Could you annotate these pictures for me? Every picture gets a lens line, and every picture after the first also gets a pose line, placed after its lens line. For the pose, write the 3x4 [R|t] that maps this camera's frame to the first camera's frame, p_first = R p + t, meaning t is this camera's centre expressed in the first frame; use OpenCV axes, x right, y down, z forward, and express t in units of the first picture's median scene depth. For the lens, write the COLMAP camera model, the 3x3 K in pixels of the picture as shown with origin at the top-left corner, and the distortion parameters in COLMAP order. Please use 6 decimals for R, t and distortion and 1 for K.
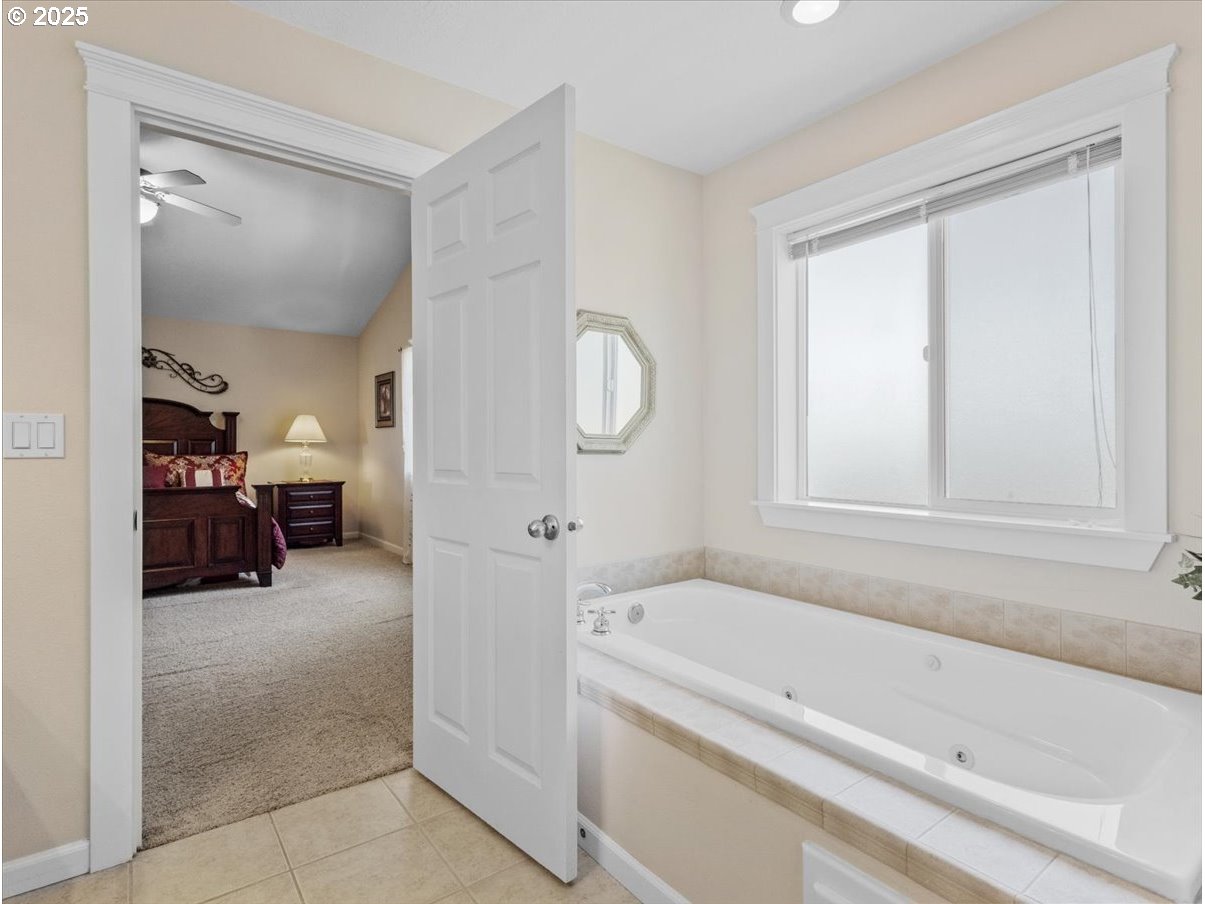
lens RADIAL K [[624.0, 0, 608.9], [0, 624.0, 450.5], [0, 0, 1]] dist [-0.002766, -0.000569]
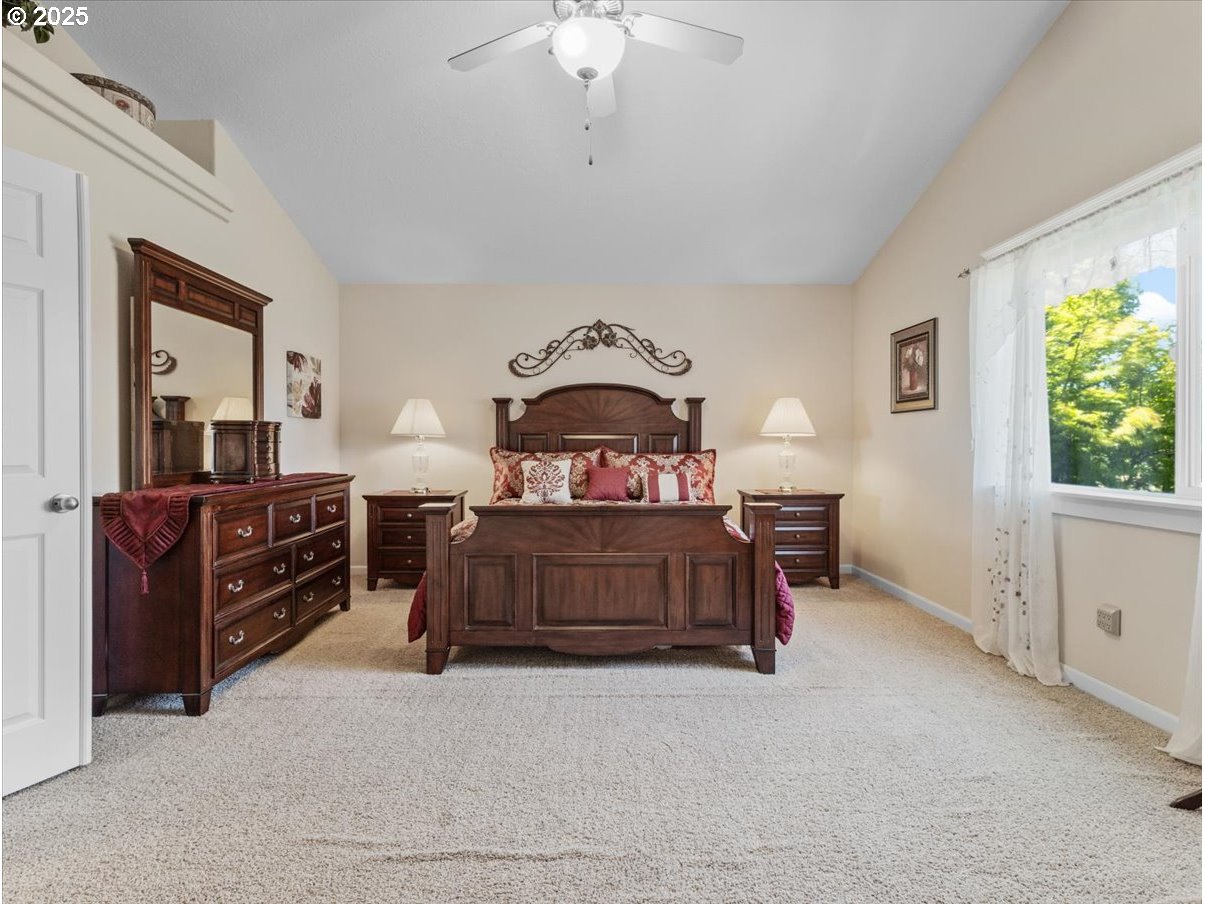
lens RADIAL K [[624.0, 0, 601.7], [0, 624.0, 449.6], [0, 0, 1]] dist [-0.002766, -0.000569]
pose [[0.801160, 0.003854, -0.598438, -0.247557], [-0.000144, 0.999980, 0.006247, -0.002802], [0.598451, -0.004919, 0.801145, 0.327006]]
